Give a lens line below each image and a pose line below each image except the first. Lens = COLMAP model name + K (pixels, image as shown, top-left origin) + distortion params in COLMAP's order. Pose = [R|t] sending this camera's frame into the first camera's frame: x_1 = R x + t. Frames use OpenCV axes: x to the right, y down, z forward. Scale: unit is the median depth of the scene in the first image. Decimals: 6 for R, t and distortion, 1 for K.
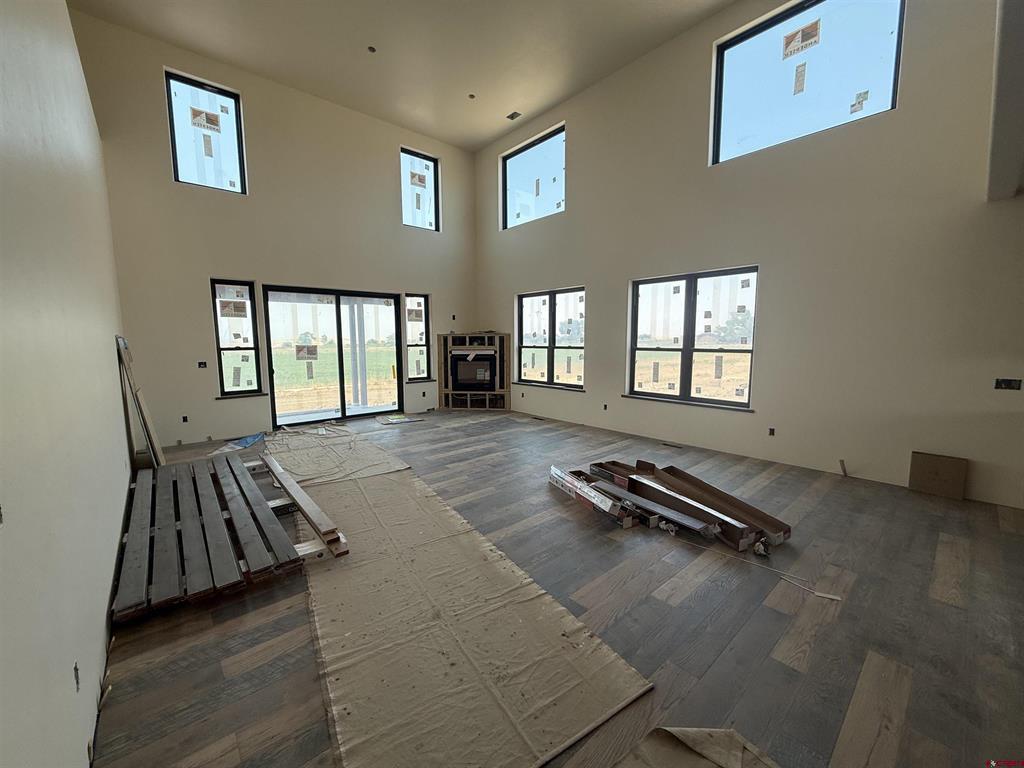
lens RADIAL K [[408.4, 0, 509.1], [0, 408.4, 383.7], [0, 0, 1]] dist [-0.000512, 0.000084]
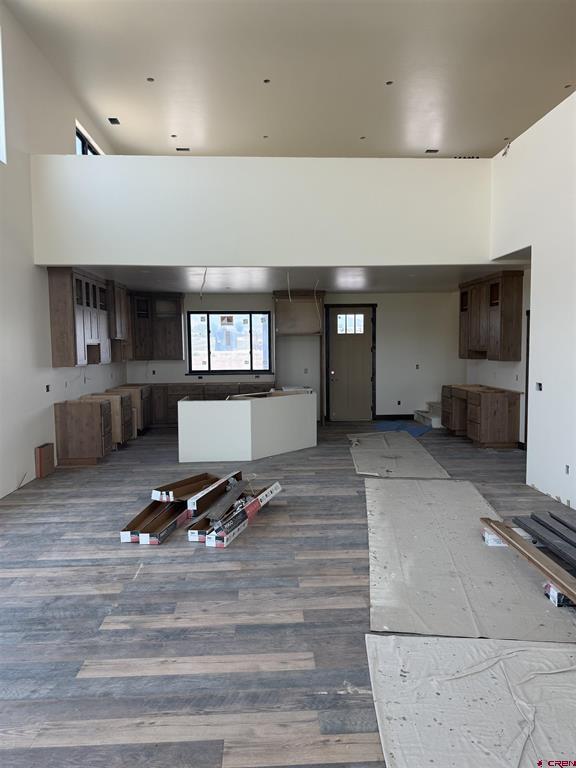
lens RADIAL K [[529.2, 0, 288.0], [0, 529.2, 384.0], [0, 0, 1]] dist [0.052924, -0.000418]
pose [[-0.782305, -0.028863, 0.622227, -0.708092], [0.083274, 0.985113, 0.150394, -0.235618], [-0.617304, 0.169469, -0.768255, 1.926974]]
